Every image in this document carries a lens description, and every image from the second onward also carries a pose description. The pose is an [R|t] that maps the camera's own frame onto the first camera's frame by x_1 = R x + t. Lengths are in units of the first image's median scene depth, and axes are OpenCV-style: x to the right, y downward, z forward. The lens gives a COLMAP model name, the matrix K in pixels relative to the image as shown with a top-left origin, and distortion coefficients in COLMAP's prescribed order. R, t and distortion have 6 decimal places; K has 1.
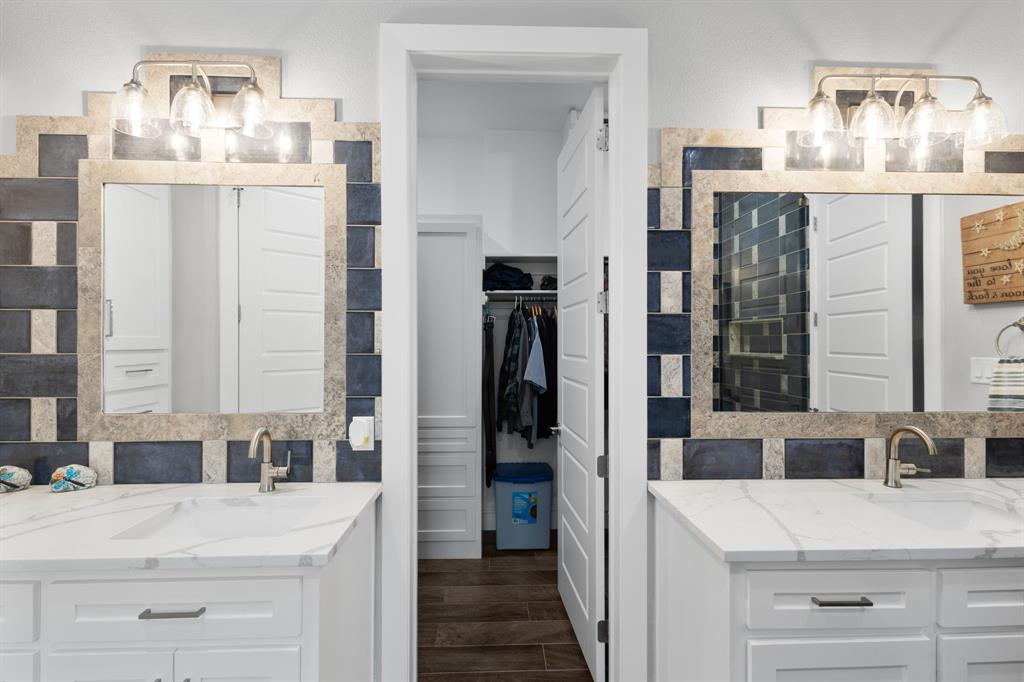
lens RADIAL K [[472.2, 0, 512.0], [0, 472.2, 341.0], [0, 0, 1]] dist [-0.000351, -0.000064]
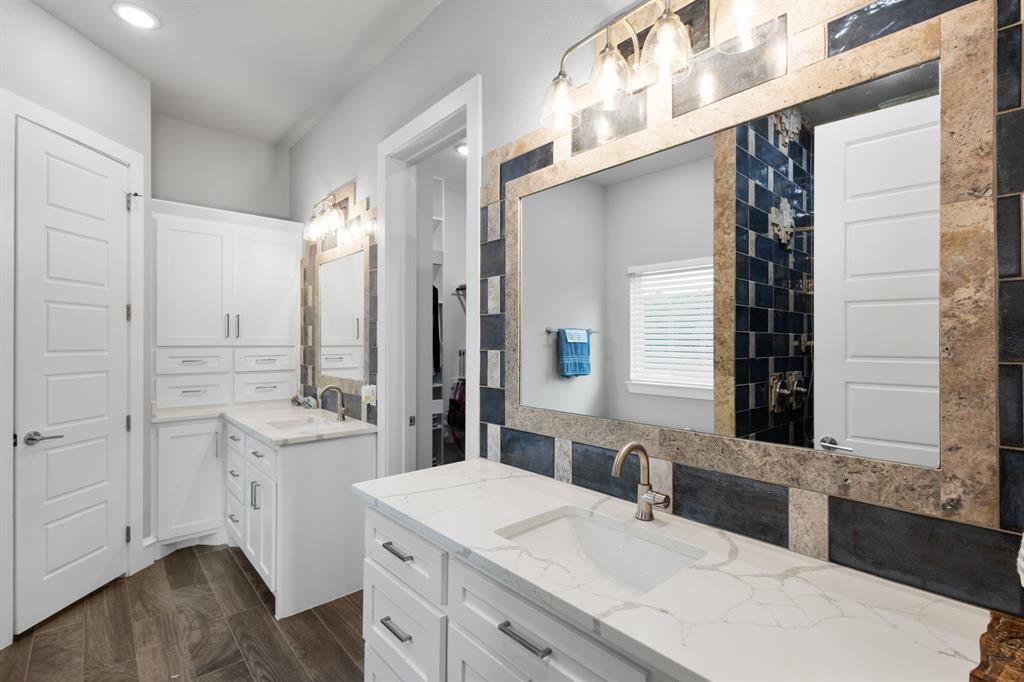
lens RADIAL K [[472.2, 0, 512.0], [0, 472.2, 341.0], [0, 0, 1]] dist [-0.000351, -0.000064]
pose [[0.640174, -0.001527, -0.768229, 1.232812], [0.000428, 0.999999, -0.001631, 0.008651], [0.768230, 0.000715, 0.640174, 0.305936]]
